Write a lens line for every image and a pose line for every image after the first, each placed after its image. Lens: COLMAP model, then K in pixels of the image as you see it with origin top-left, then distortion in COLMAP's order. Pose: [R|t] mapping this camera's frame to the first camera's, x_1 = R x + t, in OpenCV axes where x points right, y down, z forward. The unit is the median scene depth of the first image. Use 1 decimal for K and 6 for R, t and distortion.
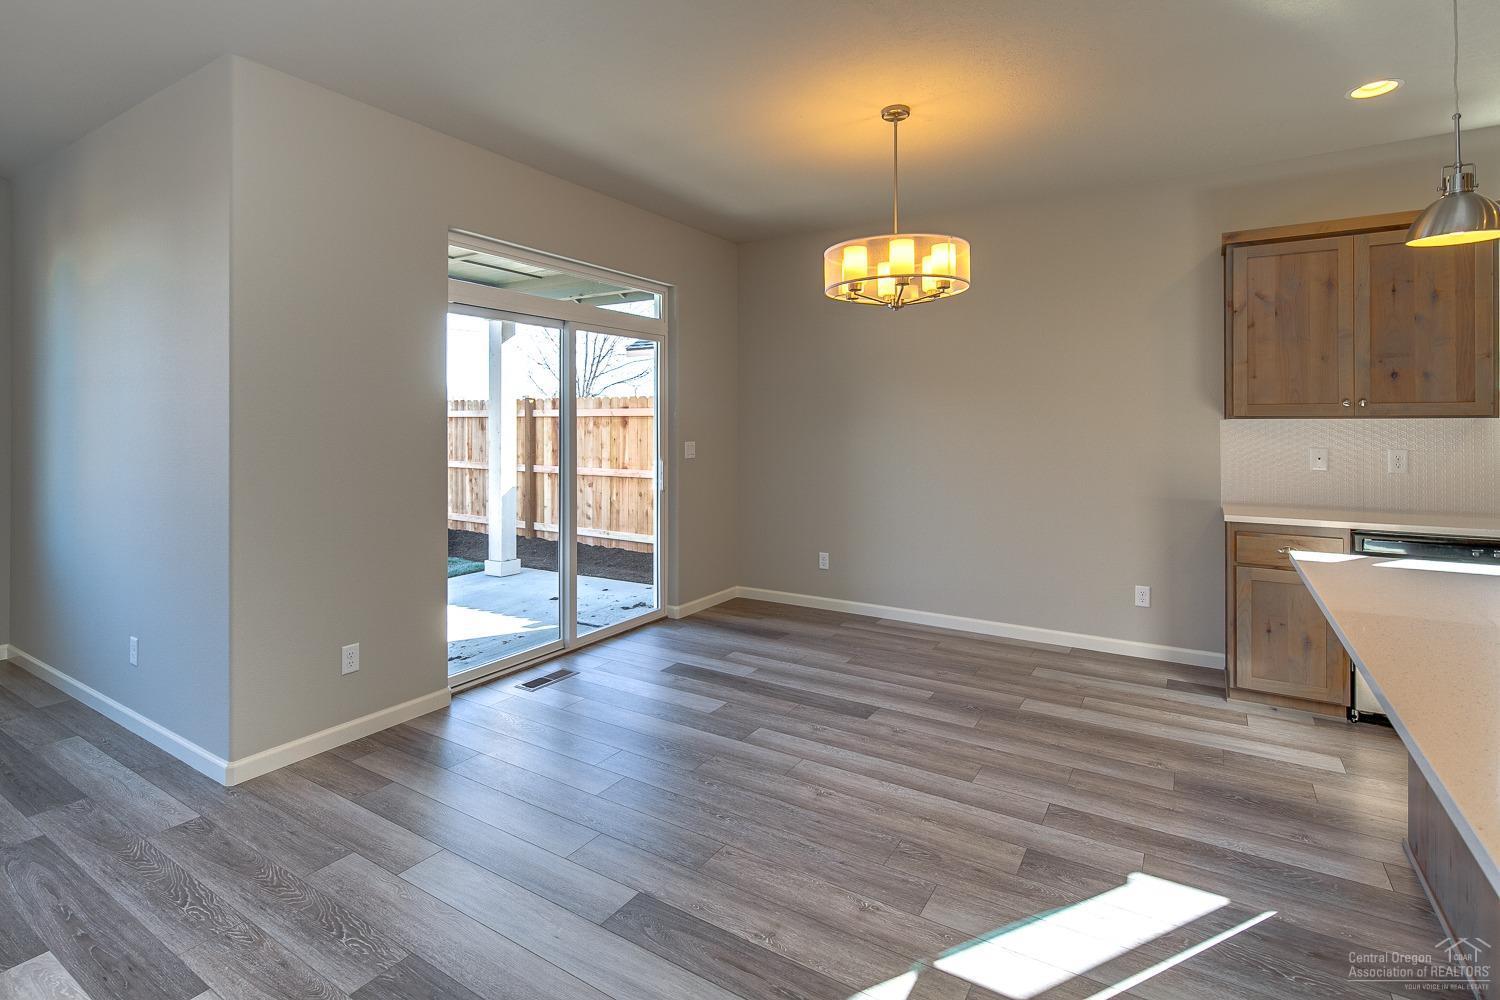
lens RADIAL K [[720.8, 0, 747.8], [0, 720.8, 418.5], [0, 0, 1]] dist [0.001024, -0.001132]
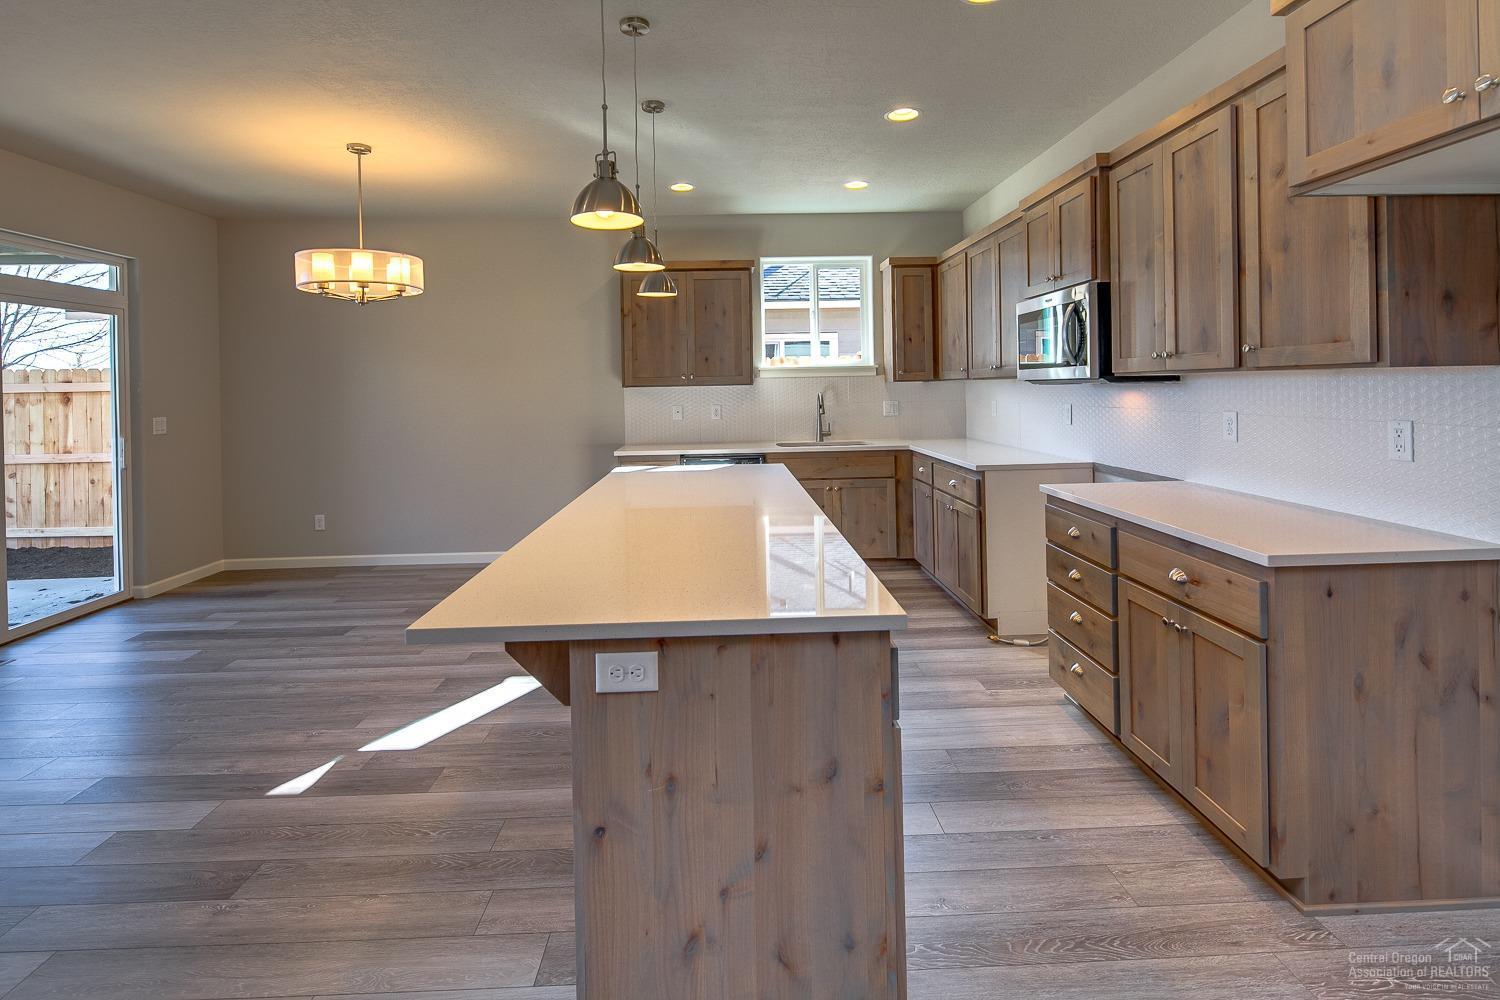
lens RADIAL K [[712.8, 0, 744.6], [0, 712.8, 387.3], [0, 0, 1]] dist [0.002253, -0.006655]
pose [[0.826068, -0.015288, 0.563363, 0.034377], [0.014694, 0.999876, 0.005587, -0.002810], [-0.563379, 0.003663, 0.826191, -0.260774]]
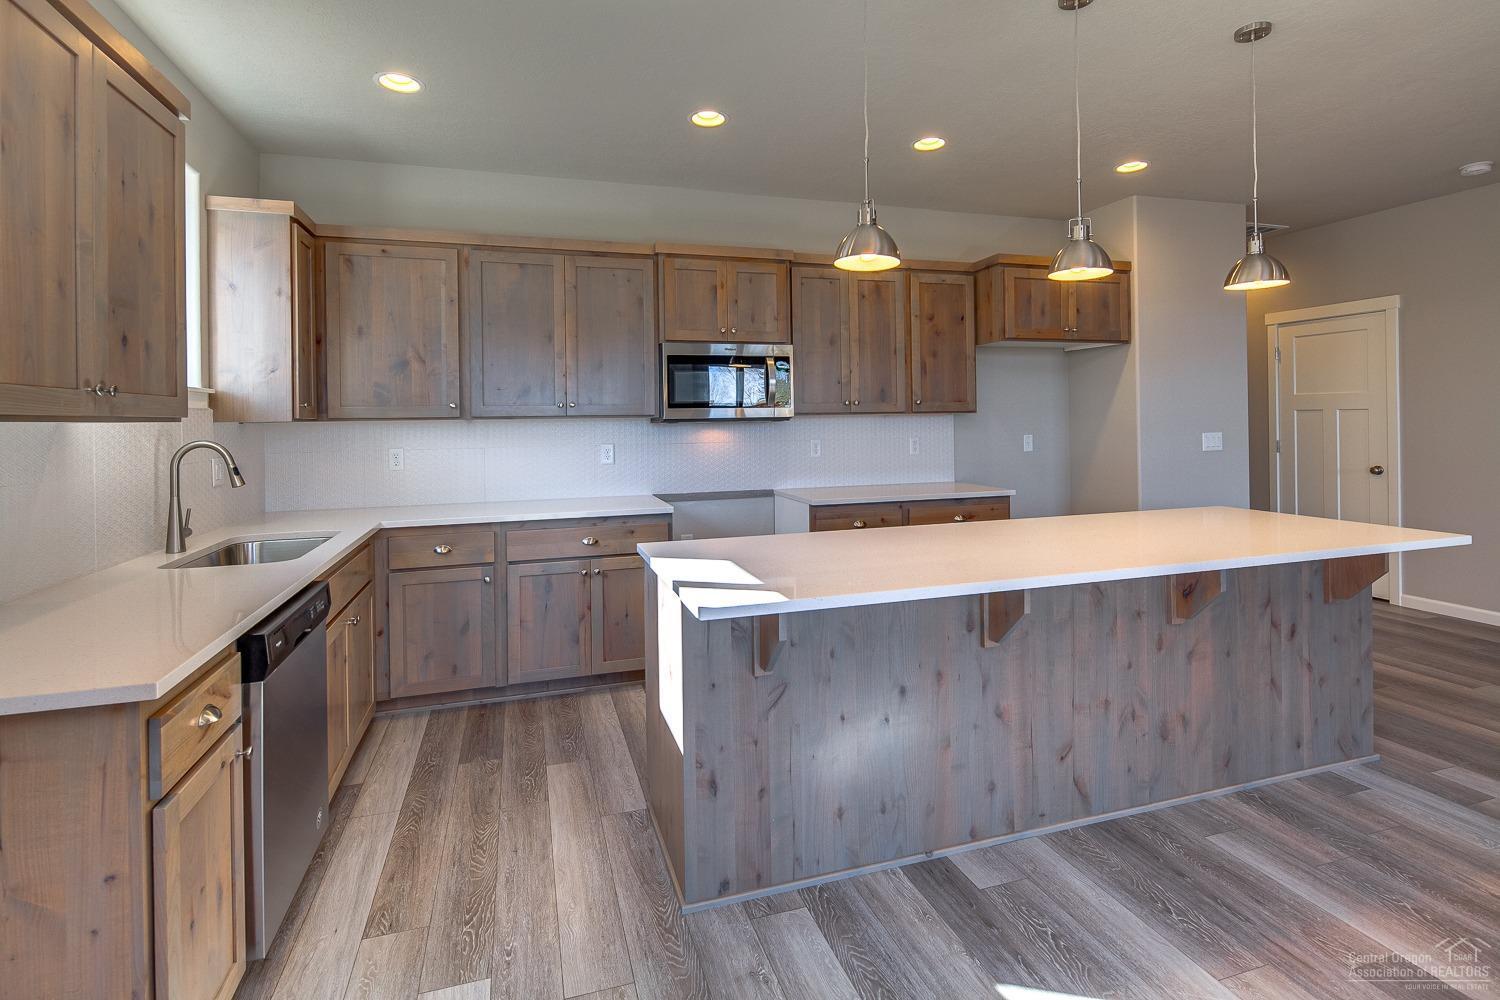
lens RADIAL K [[720.8, 0, 747.8], [0, 720.8, 418.5], [0, 0, 1]] dist [0.001024, -0.001132]
pose [[-0.760292, 0.011667, 0.649477, 0.133177], [0.009228, 0.999932, -0.007159, 0.004210], [-0.649516, 0.000551, -0.760348, 0.736280]]
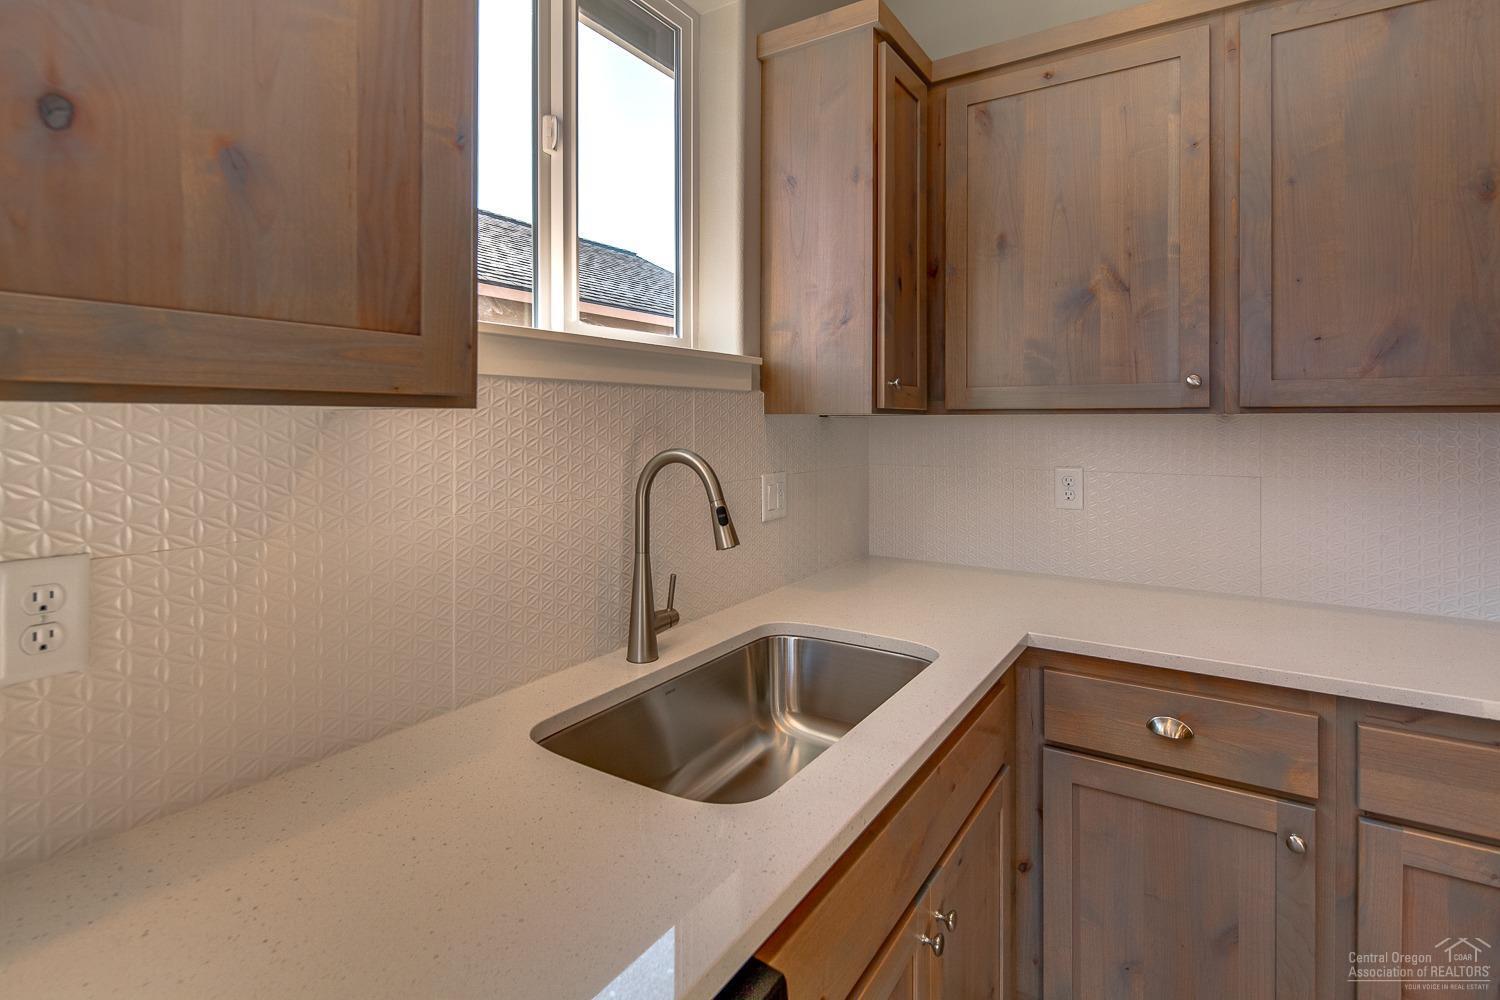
lens RADIAL K [[720.8, 0, 747.8], [0, 720.8, 418.5], [0, 0, 1]] dist [0.001024, -0.001132]
pose [[0.029809, 0.001518, 0.999554, 0.502978], [-0.008526, 0.999963, -0.001265, 0.001803], [-0.999519, -0.008484, 0.029821, 0.565932]]
